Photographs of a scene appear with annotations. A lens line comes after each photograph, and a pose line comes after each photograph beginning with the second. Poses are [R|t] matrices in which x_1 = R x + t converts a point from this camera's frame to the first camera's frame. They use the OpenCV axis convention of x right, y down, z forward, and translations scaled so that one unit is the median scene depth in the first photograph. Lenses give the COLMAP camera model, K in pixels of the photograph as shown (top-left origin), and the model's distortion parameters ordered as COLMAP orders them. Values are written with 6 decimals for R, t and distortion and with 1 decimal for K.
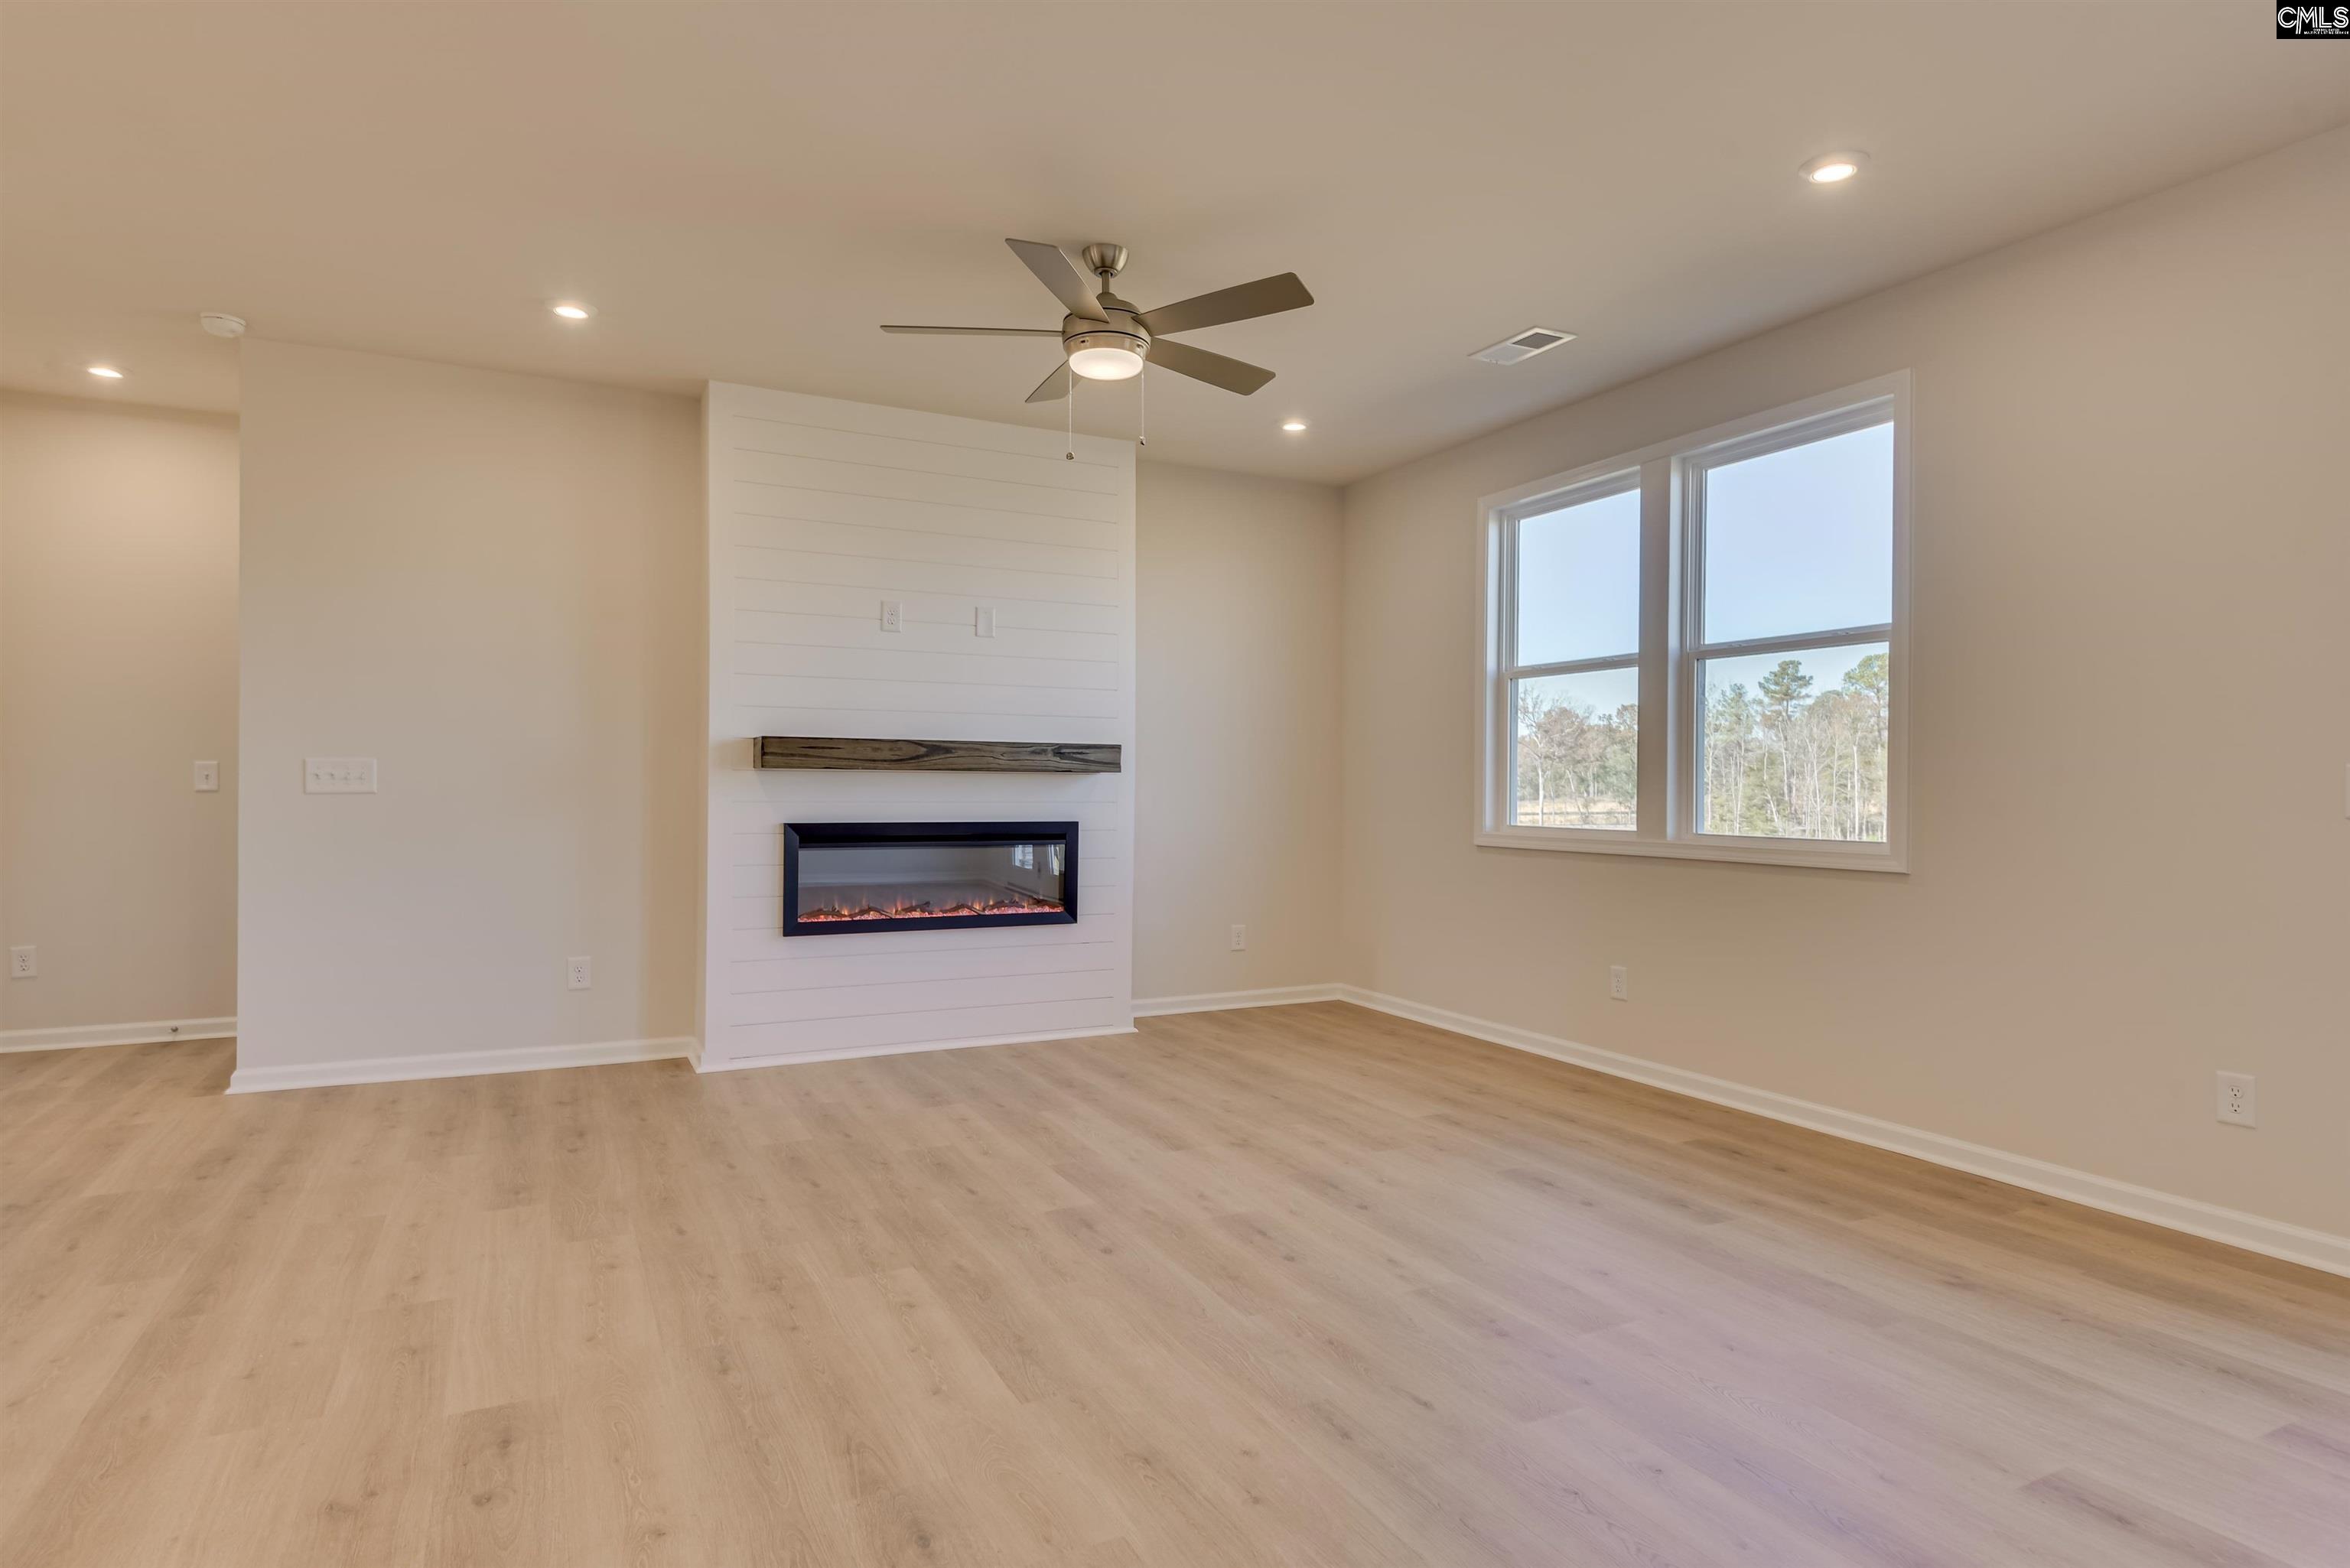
lens RADIAL K [[1251.6, 0, 1168.3], [0, 1251.6, 783.9], [0, 0, 1]] dist [0.028784, -0.024601]
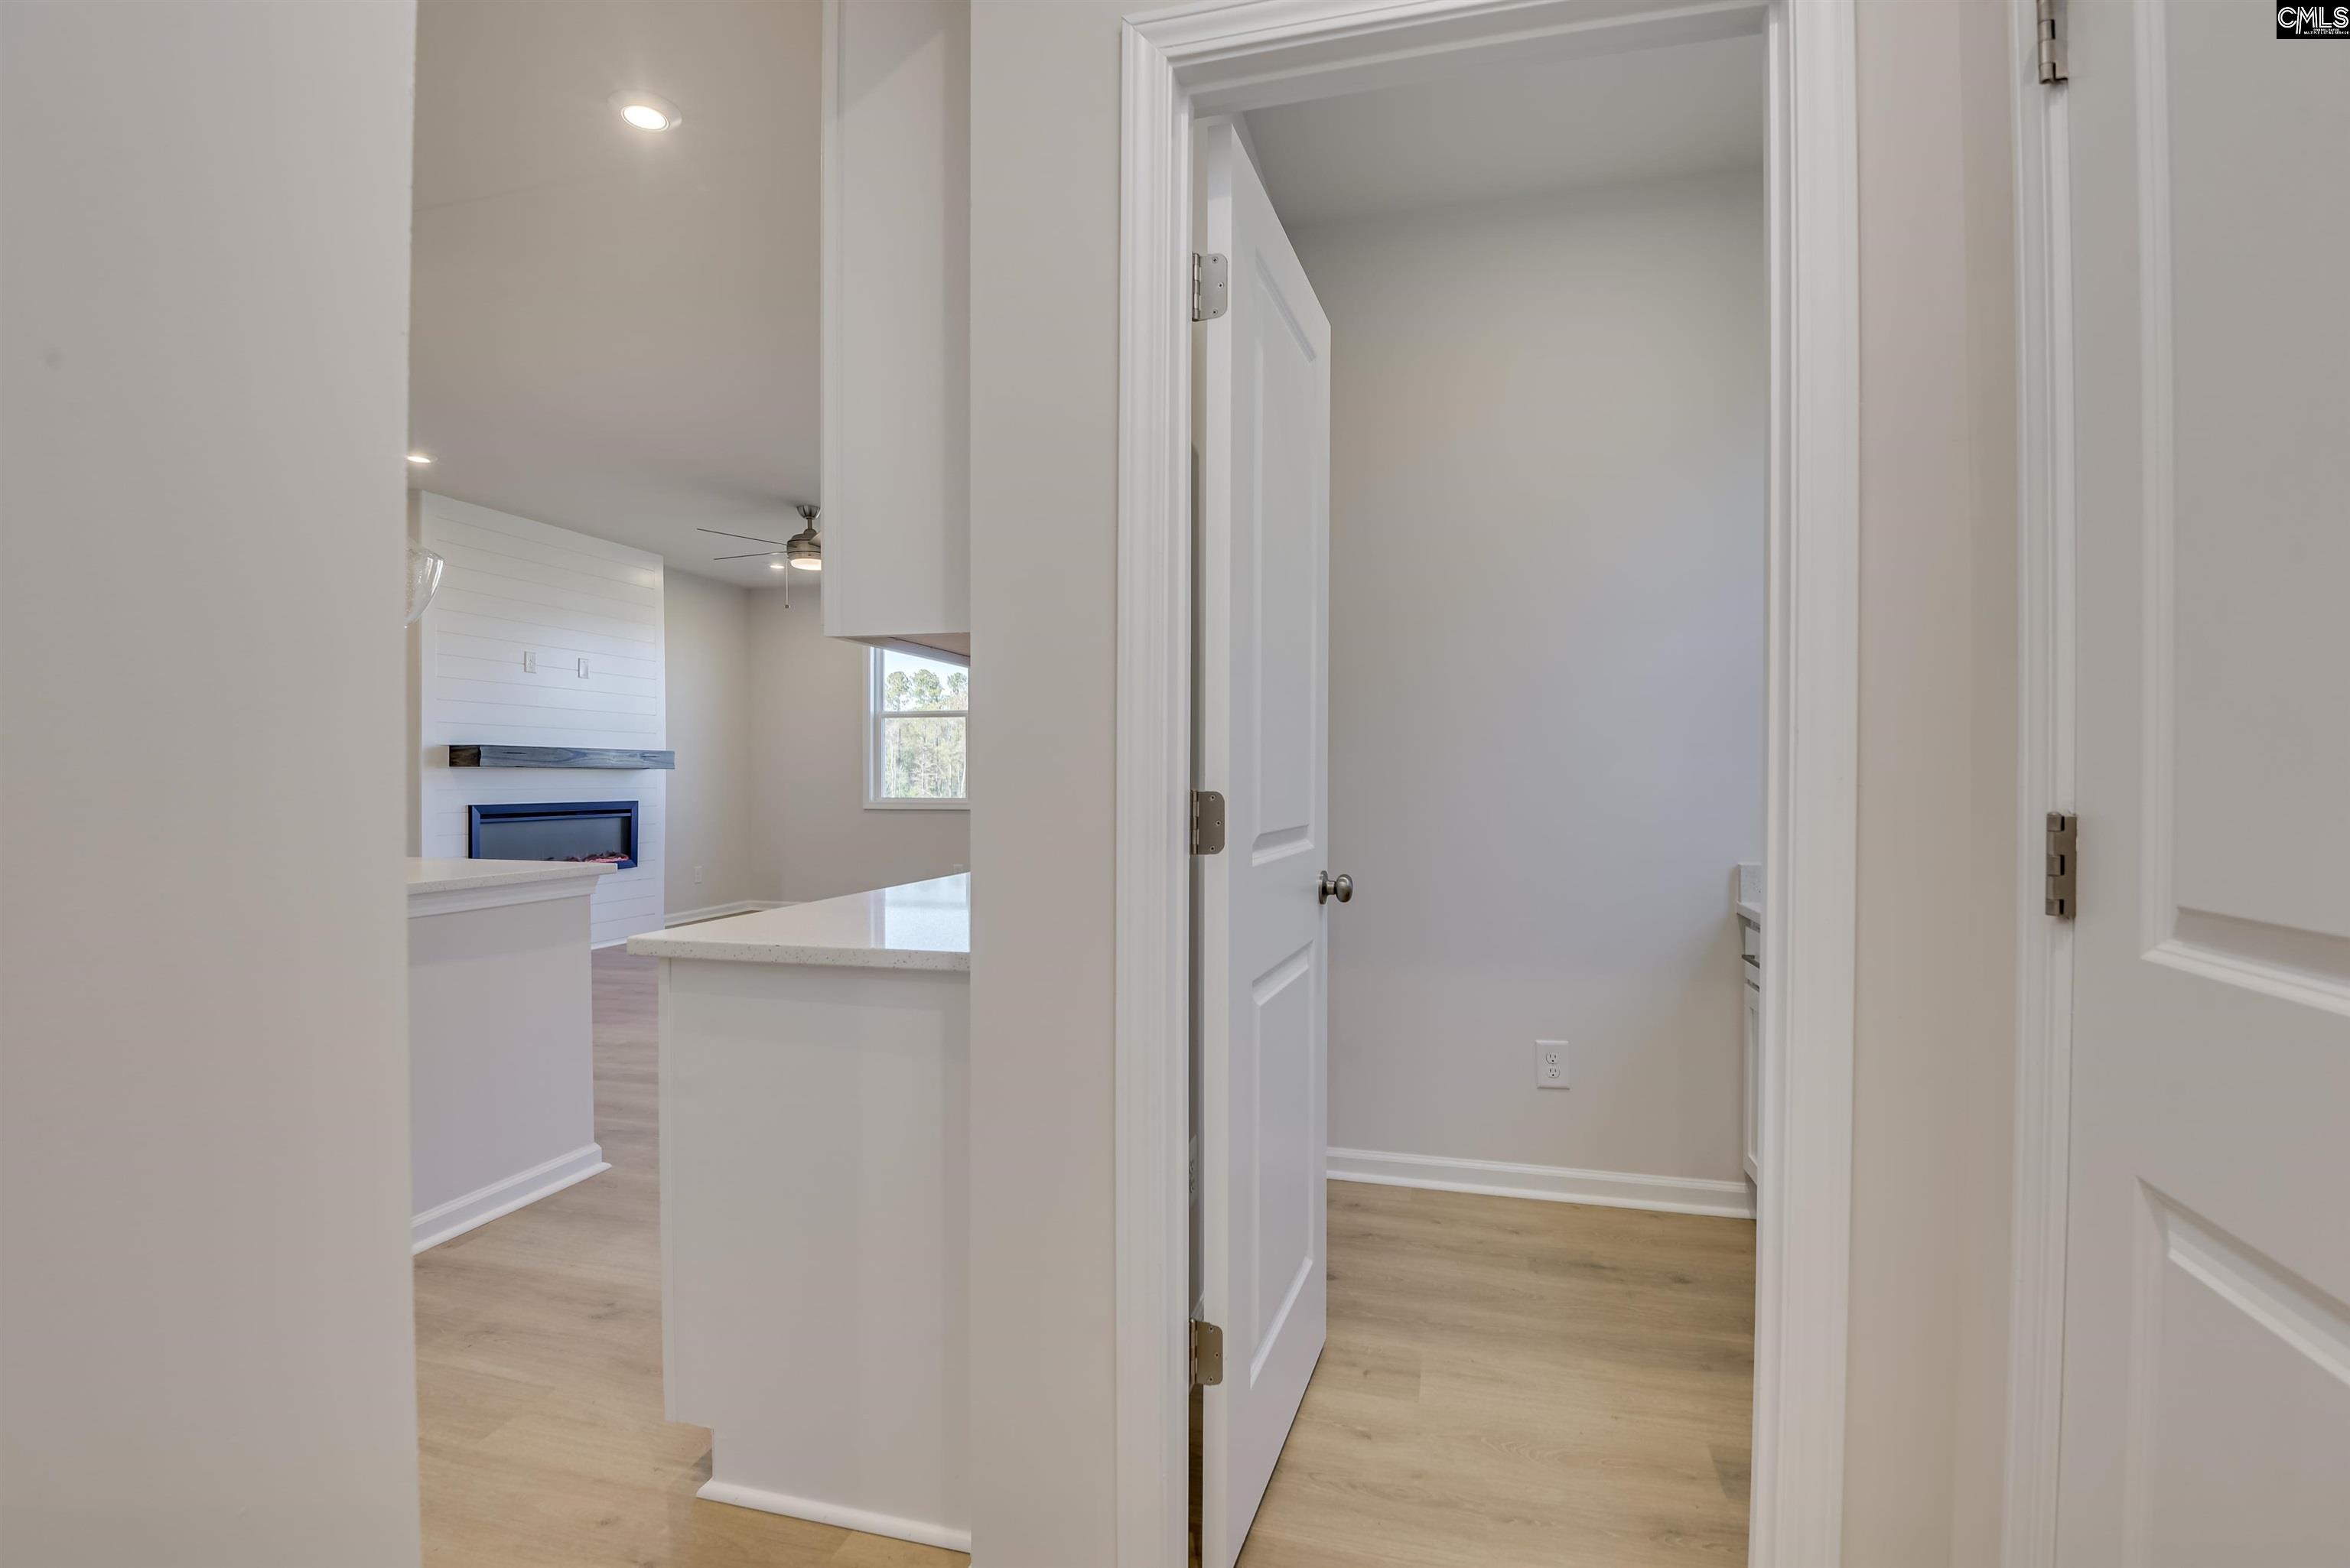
lens RADIAL K [[1077.3, 0, 1185.0], [0, 1077.3, 783.0], [0, 0, 1]] dist [-0.000568, -0.017411]
pose [[0.661931, -0.011476, 0.749477, -0.766839], [0.005465, 0.999930, 0.010485, -0.002240], [-0.749545, -0.002844, 0.661947, -0.470054]]
